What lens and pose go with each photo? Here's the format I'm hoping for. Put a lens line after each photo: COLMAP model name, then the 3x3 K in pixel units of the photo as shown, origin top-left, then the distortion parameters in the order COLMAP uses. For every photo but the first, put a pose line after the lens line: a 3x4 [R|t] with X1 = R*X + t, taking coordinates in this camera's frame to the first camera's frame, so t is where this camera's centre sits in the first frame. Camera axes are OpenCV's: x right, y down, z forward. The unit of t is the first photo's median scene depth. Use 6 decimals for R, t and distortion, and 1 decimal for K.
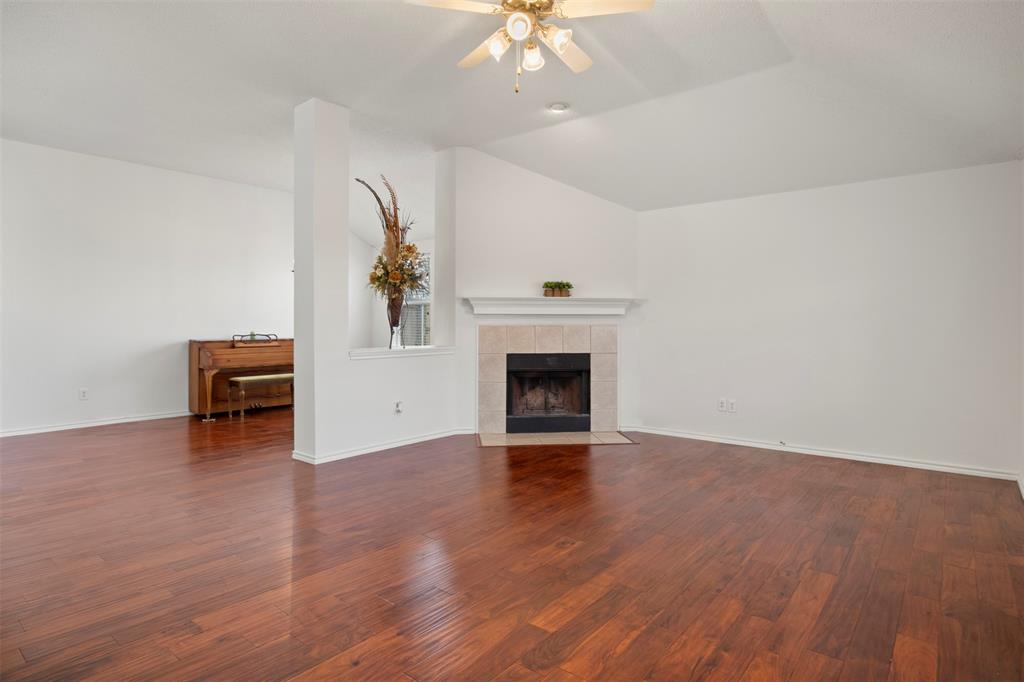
lens RADIAL K [[554.0, 0, 505.0], [0, 554.0, 320.9], [0, 0, 1]] dist [-0.028003, -0.000494]
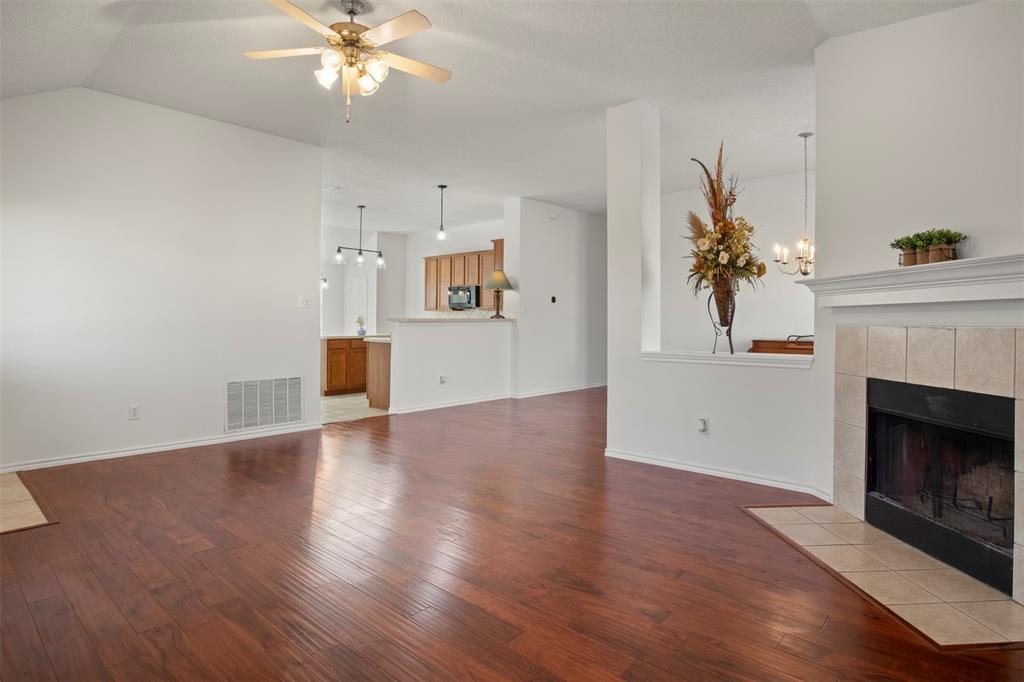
lens RADIAL K [[554.0, 0, 505.0], [0, 554.0, 320.9], [0, 0, 1]] dist [-0.028003, -0.000494]
pose [[-0.051661, -0.004309, -0.998655, 0.561079], [0.001196, 0.999990, -0.004377, 0.005138], [0.998664, -0.001420, -0.051656, 0.670533]]
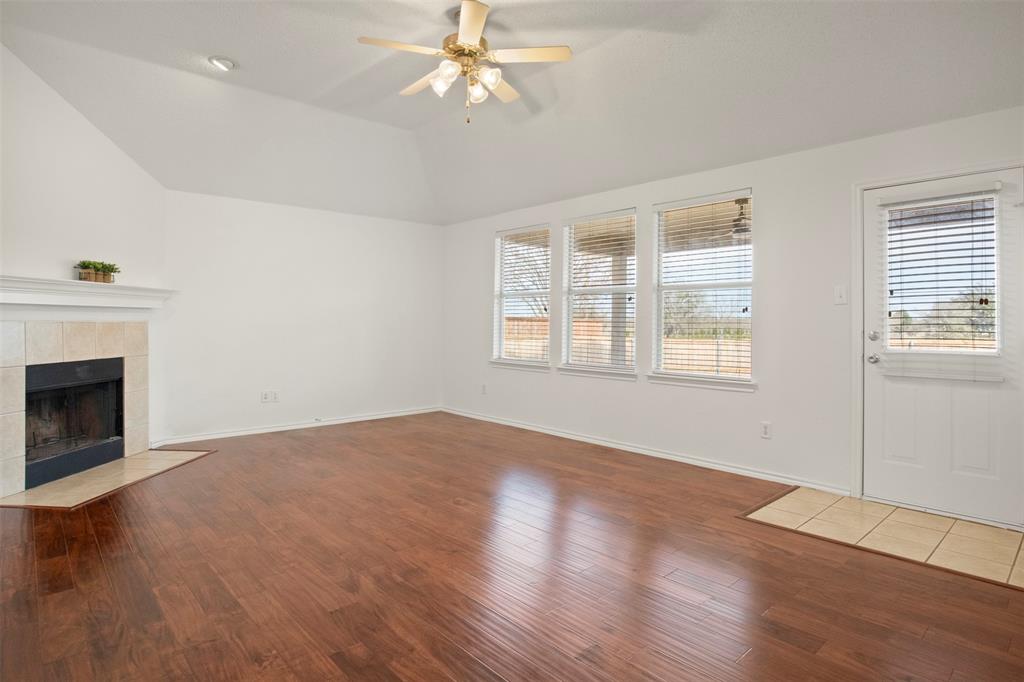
lens RADIAL K [[554.0, 0, 505.0], [0, 554.0, 320.9], [0, 0, 1]] dist [-0.028003, -0.000494]
pose [[0.163668, -0.002213, 0.986513, -0.523898], [-0.004526, 0.999985, 0.002995, 0.002732], [-0.986505, -0.004956, 0.163655, 0.349707]]
